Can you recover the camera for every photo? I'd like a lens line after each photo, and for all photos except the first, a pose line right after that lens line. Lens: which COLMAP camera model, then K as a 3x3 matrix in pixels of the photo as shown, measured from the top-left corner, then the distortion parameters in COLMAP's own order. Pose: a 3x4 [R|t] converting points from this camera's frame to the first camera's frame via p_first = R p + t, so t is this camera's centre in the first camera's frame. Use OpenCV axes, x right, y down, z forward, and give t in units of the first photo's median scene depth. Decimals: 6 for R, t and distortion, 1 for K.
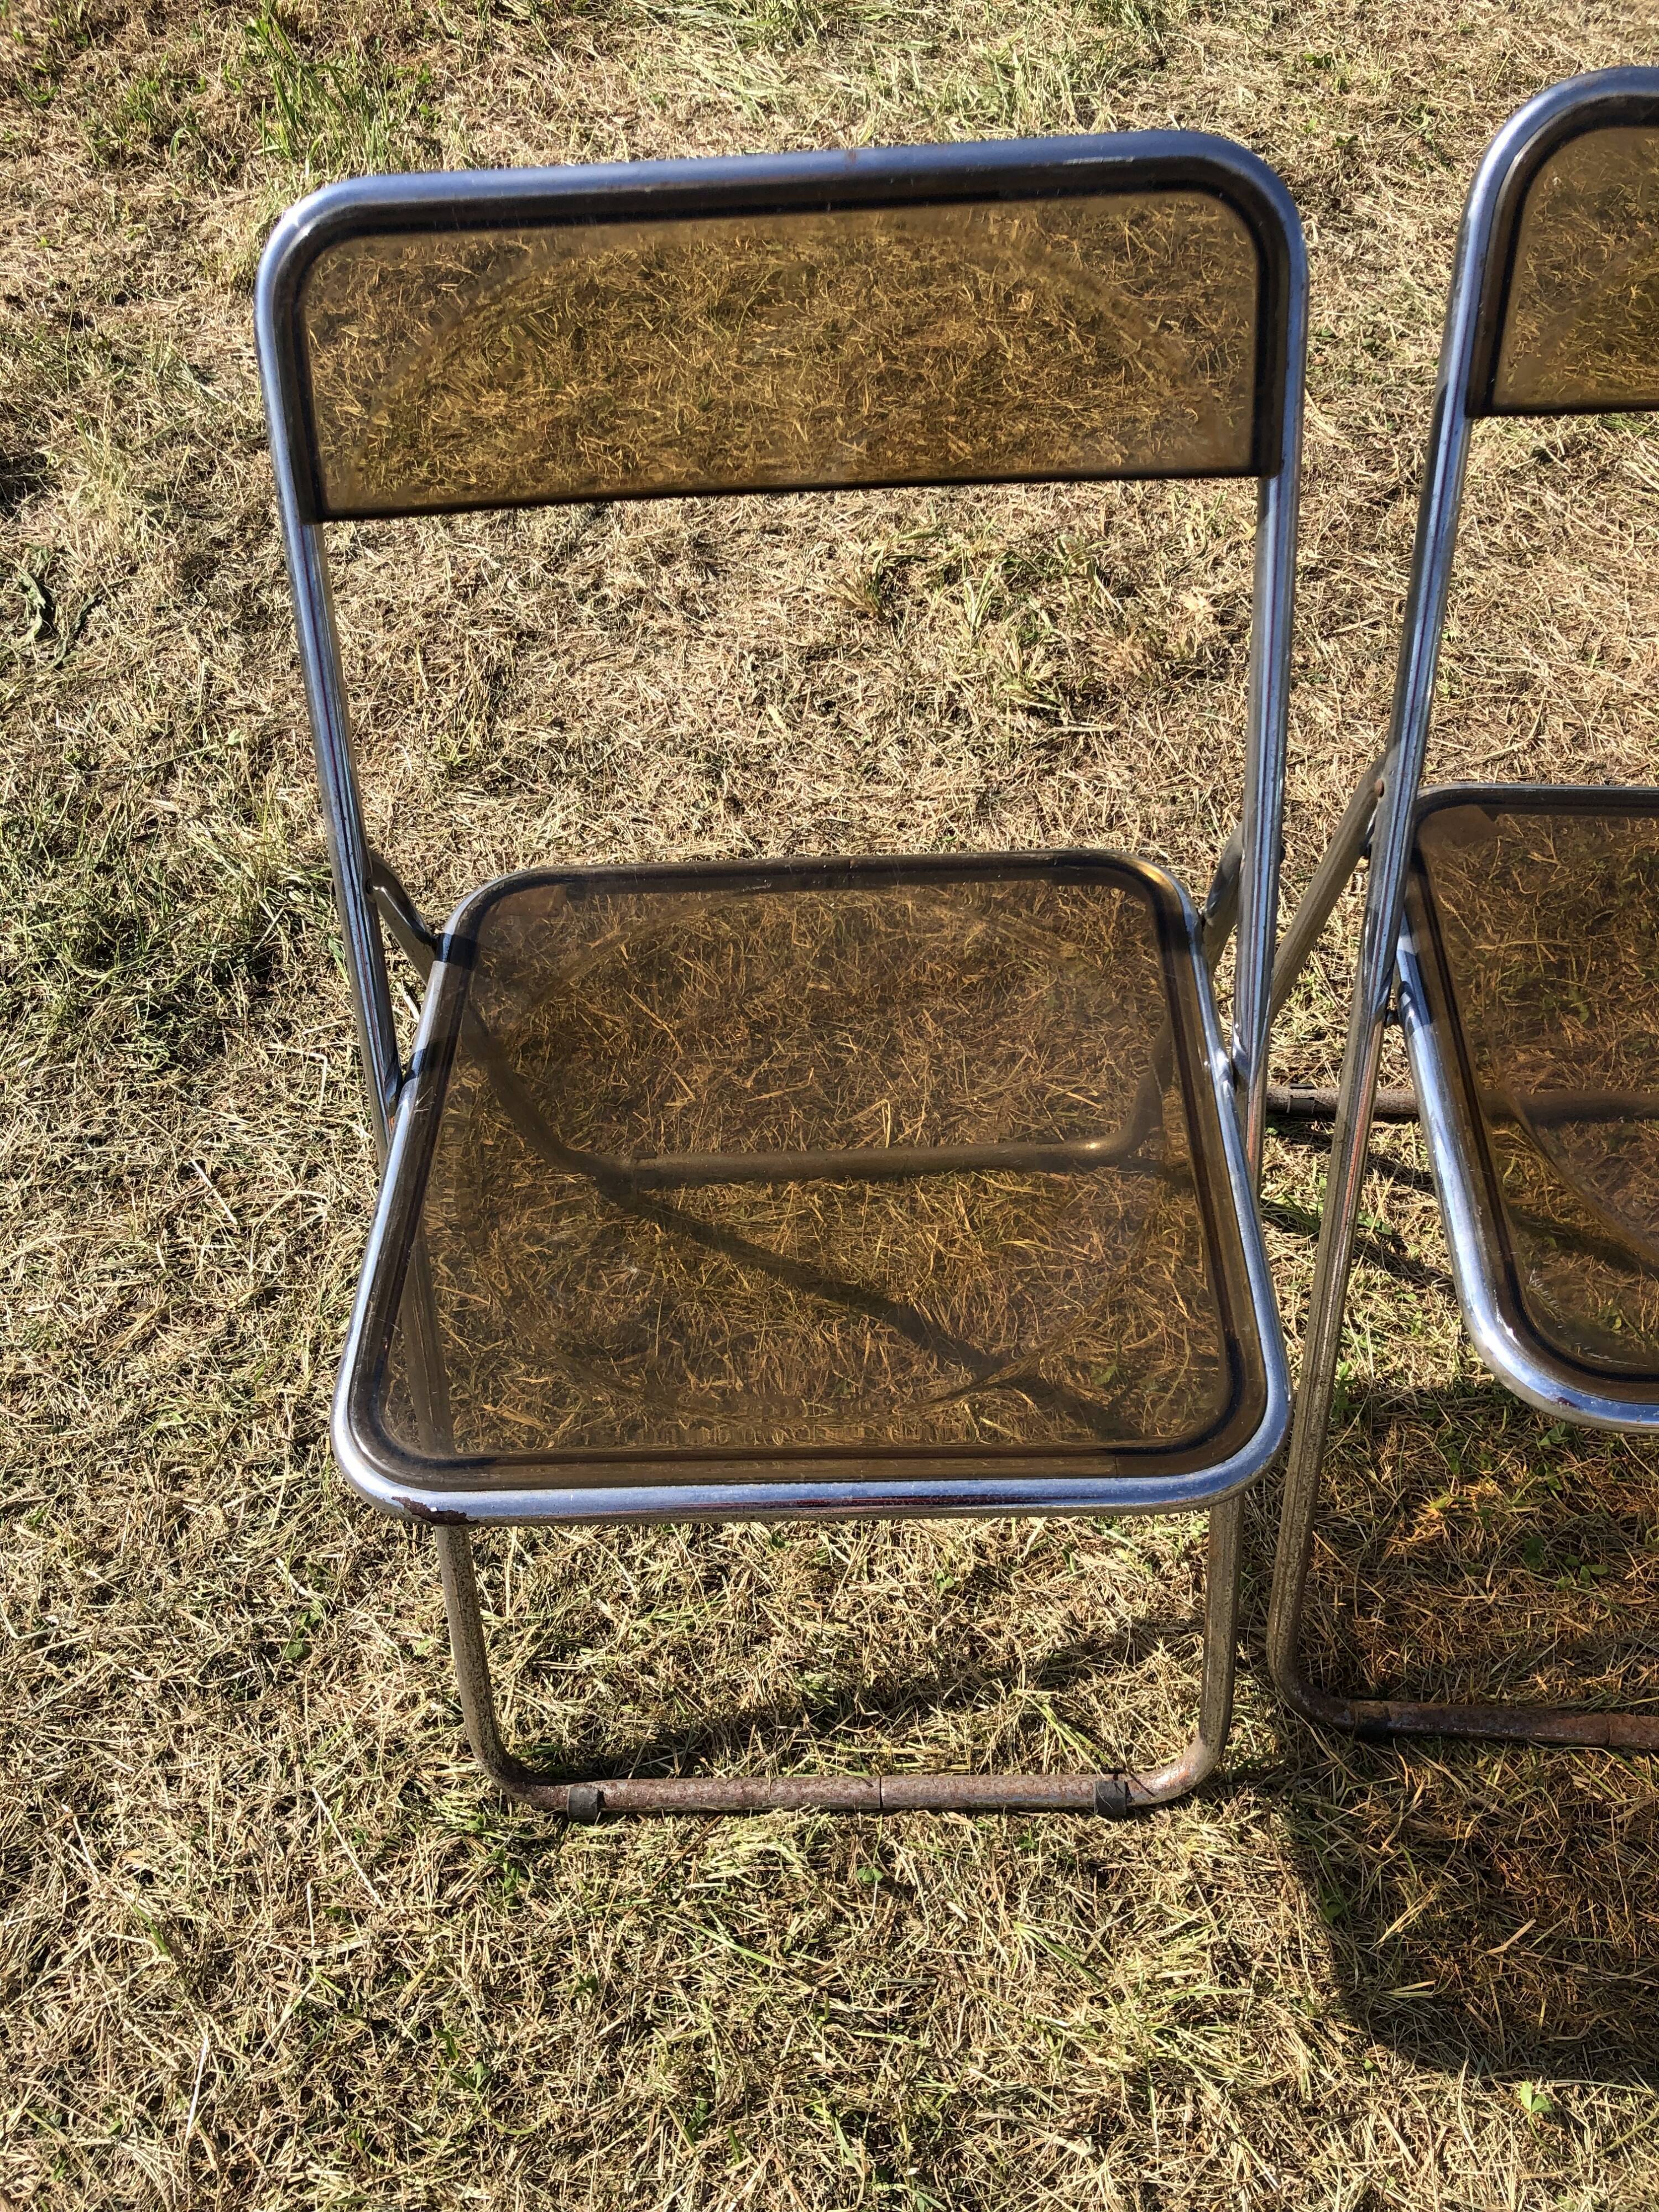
lens RADIAL K [[1842.2, 0, 824.5], [0, 1842.2, 1075.7], [0, 0, 1]] dist [0.048380, -0.063137]
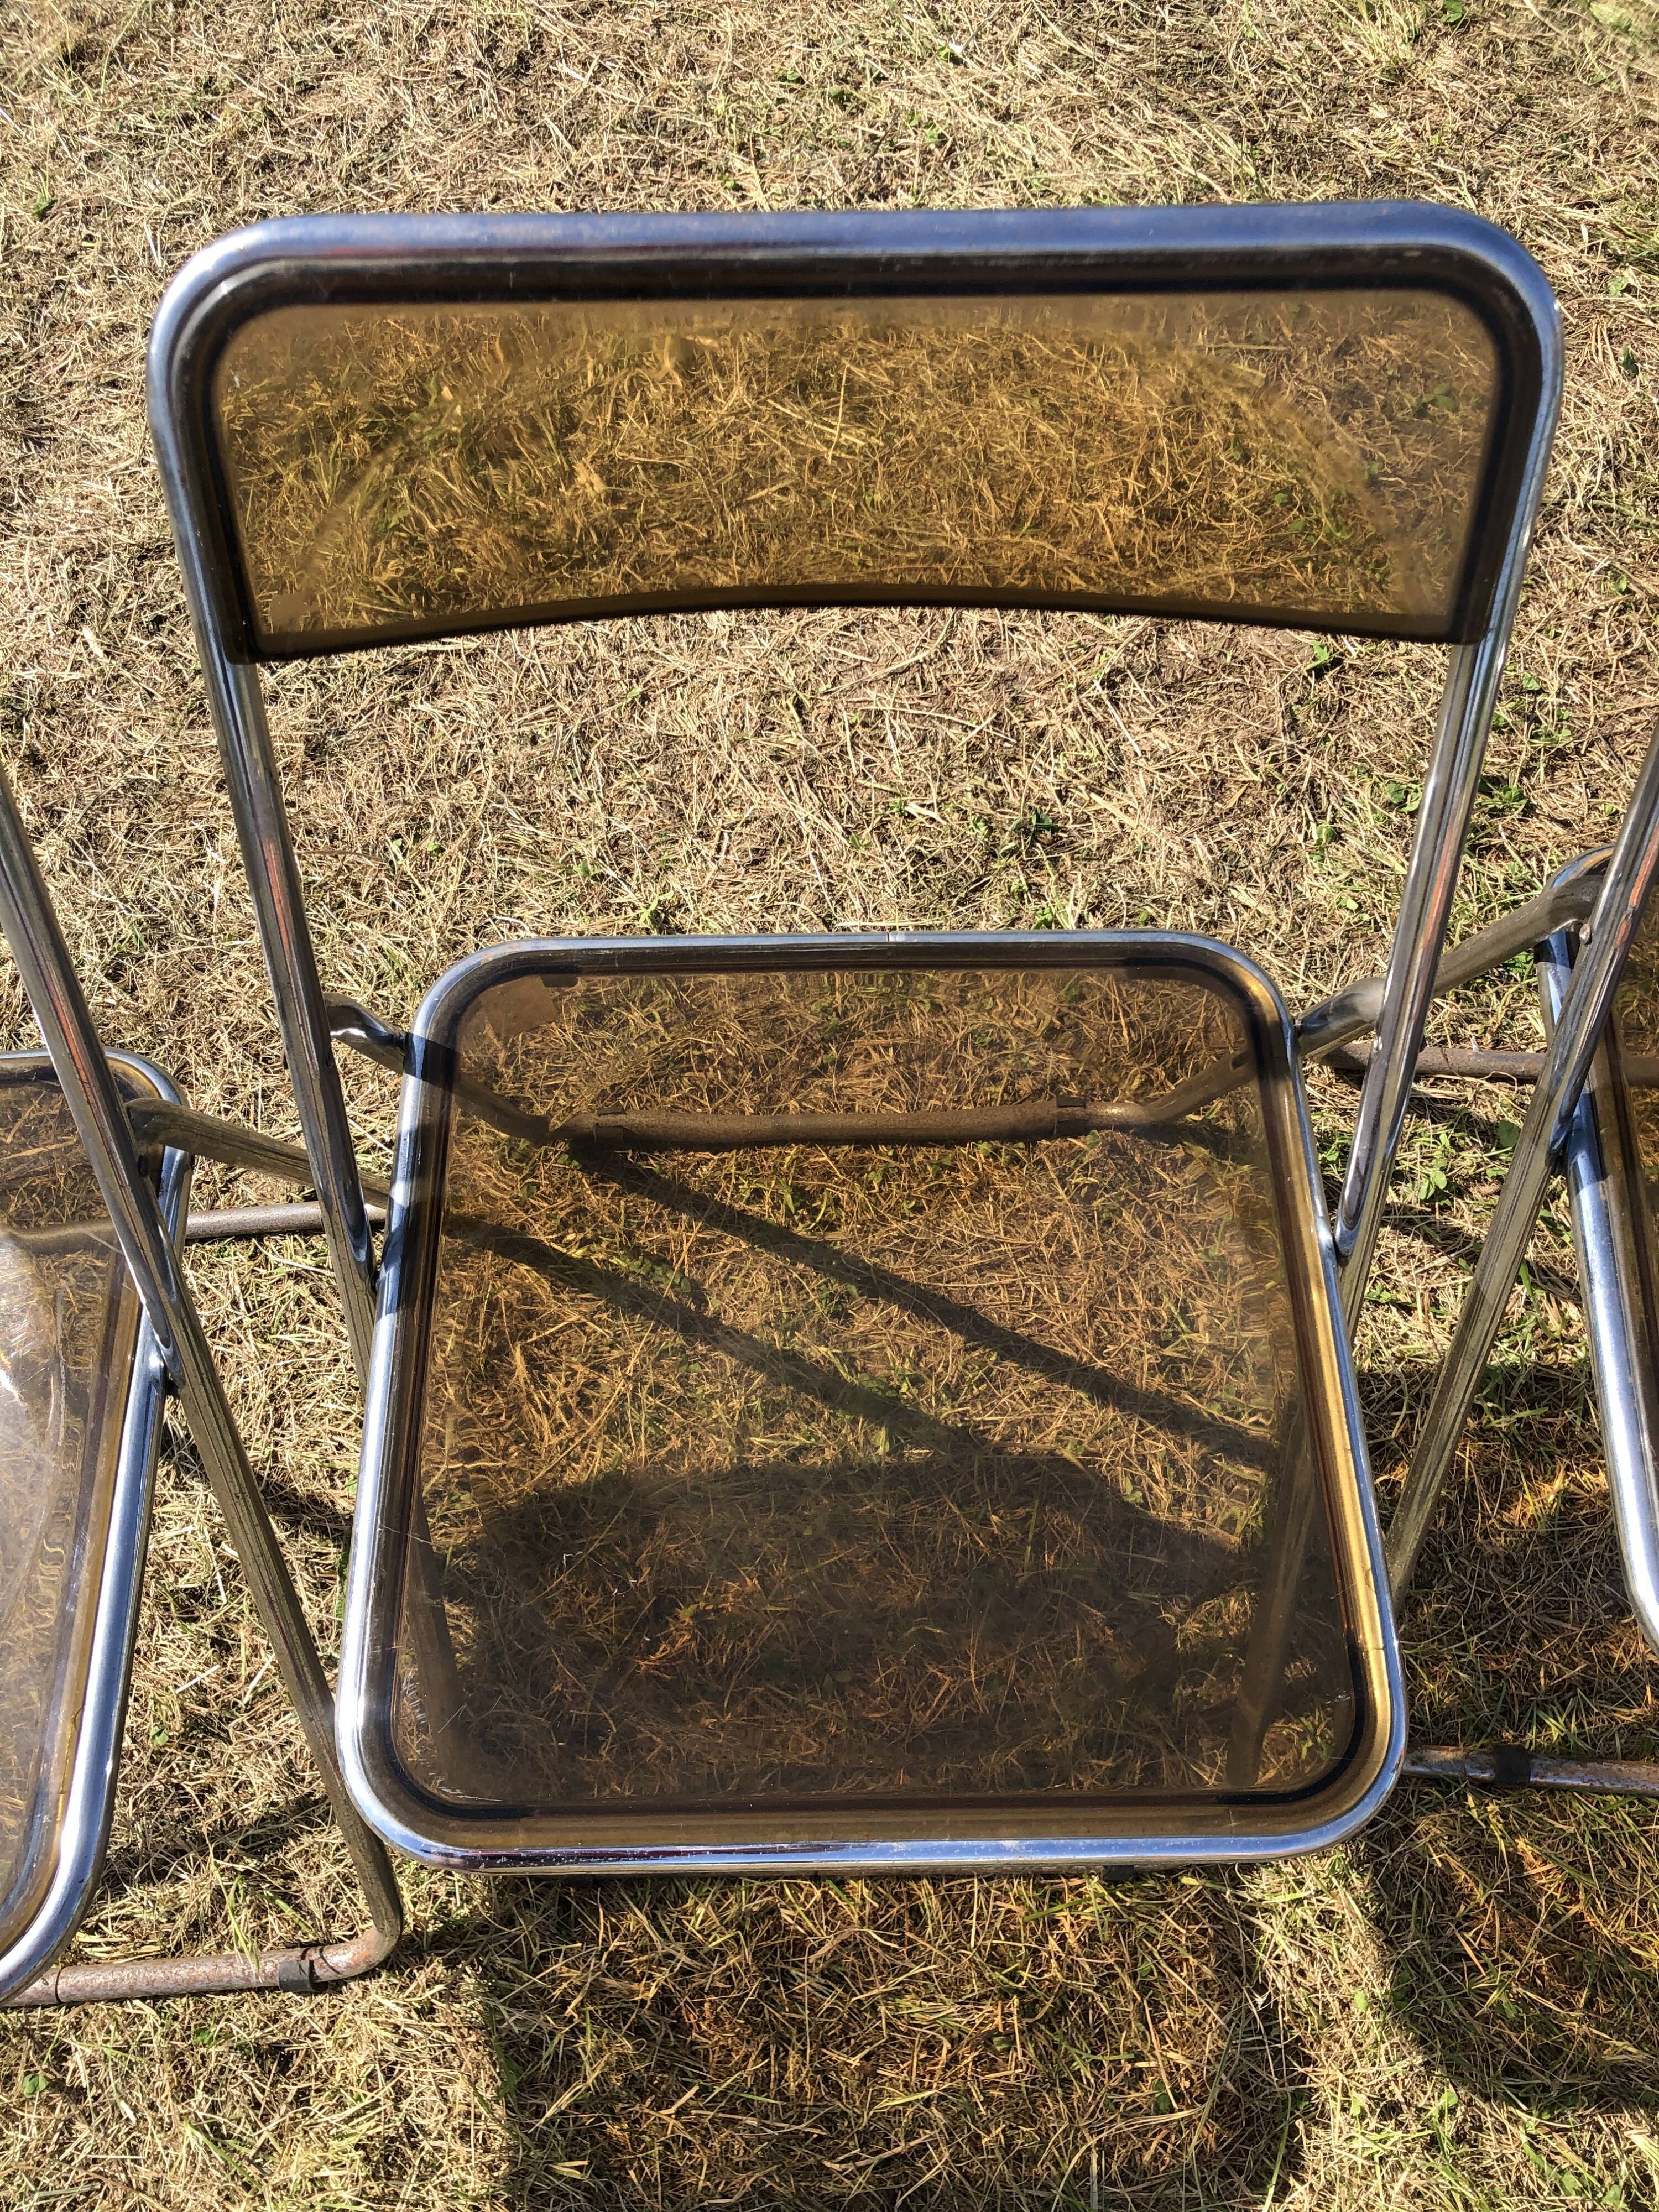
lens RADIAL K [[1842.2, 0, 824.5], [0, 1842.2, 1075.7], [0, 0, 1]] dist [0.048380, -0.063137]
pose [[0.996906, -0.059249, 0.051649, 0.389745], [0.047060, 0.976235, 0.211543, -0.247475], [-0.062955, -0.208458, 0.976003, 0.136199]]
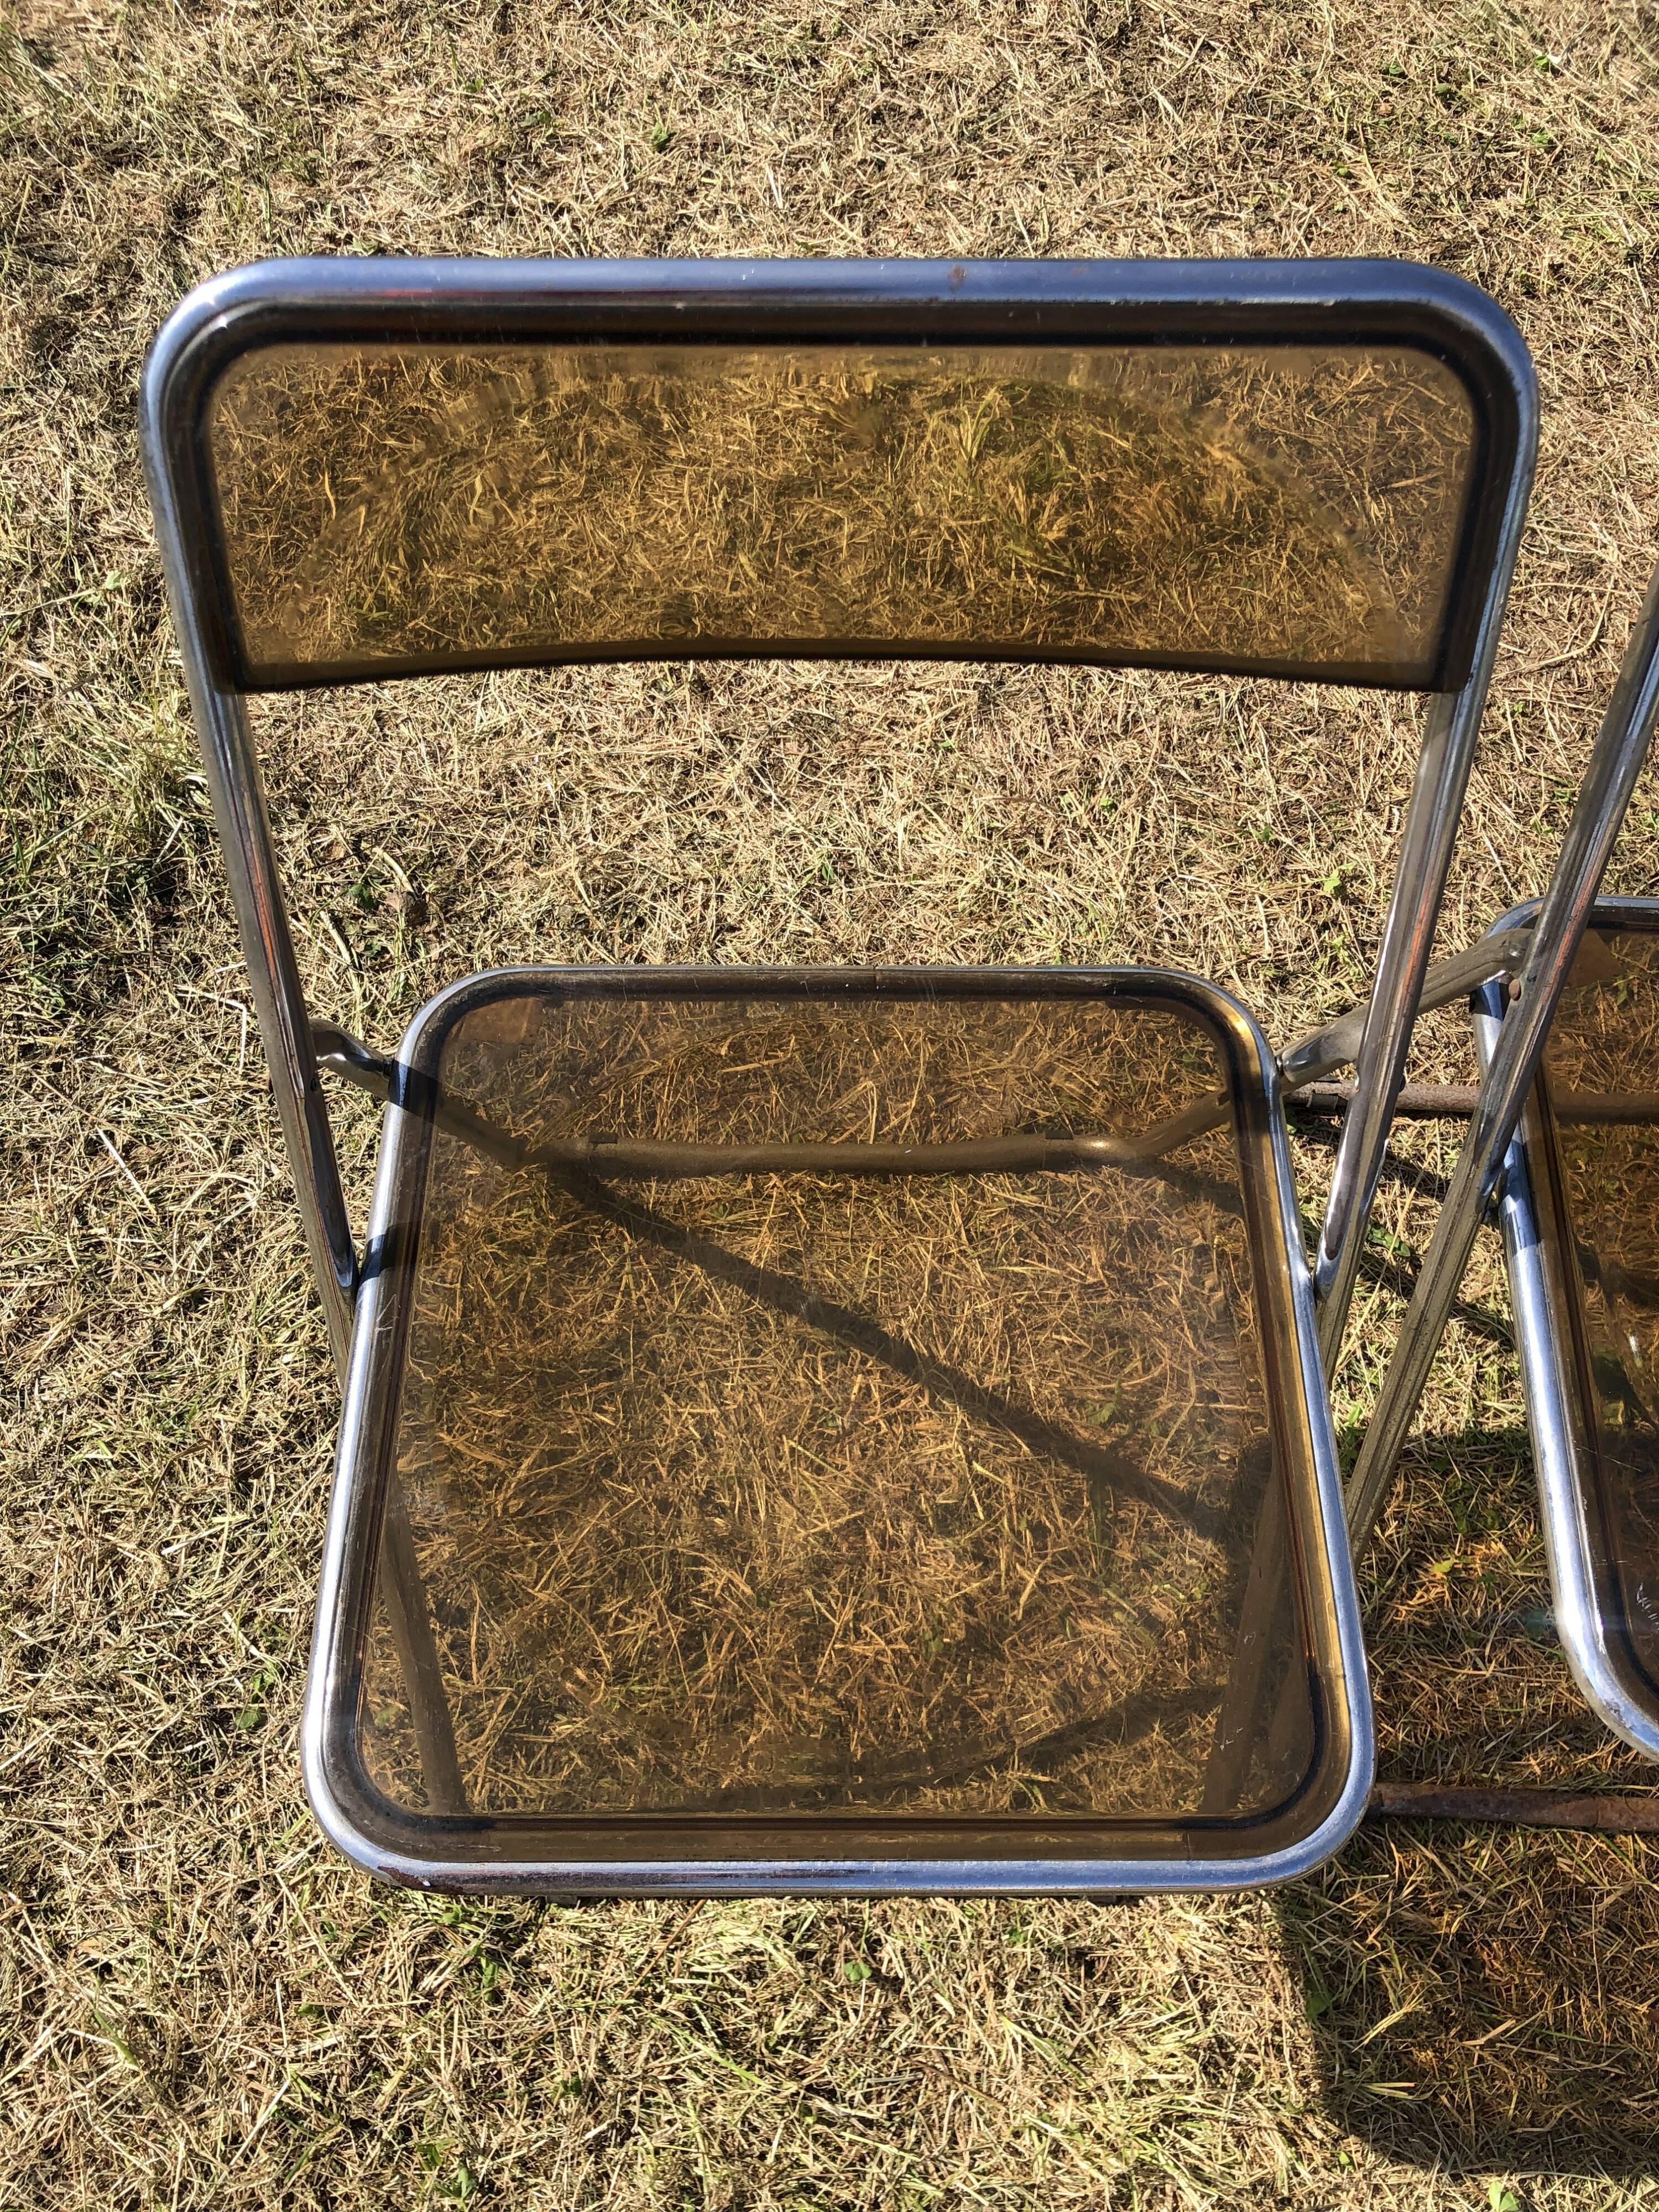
lens RADIAL K [[1845.7, 0, 852.0], [0, 1845.7, 1106.6], [0, 0, 1]] dist [0.024337, -0.002711]
pose [[0.997760, 0.014530, 0.065302, -0.046773], [-0.029247, 0.972644, 0.230452, -0.230280], [-0.060167, -0.231845, 0.970890, 0.139697]]
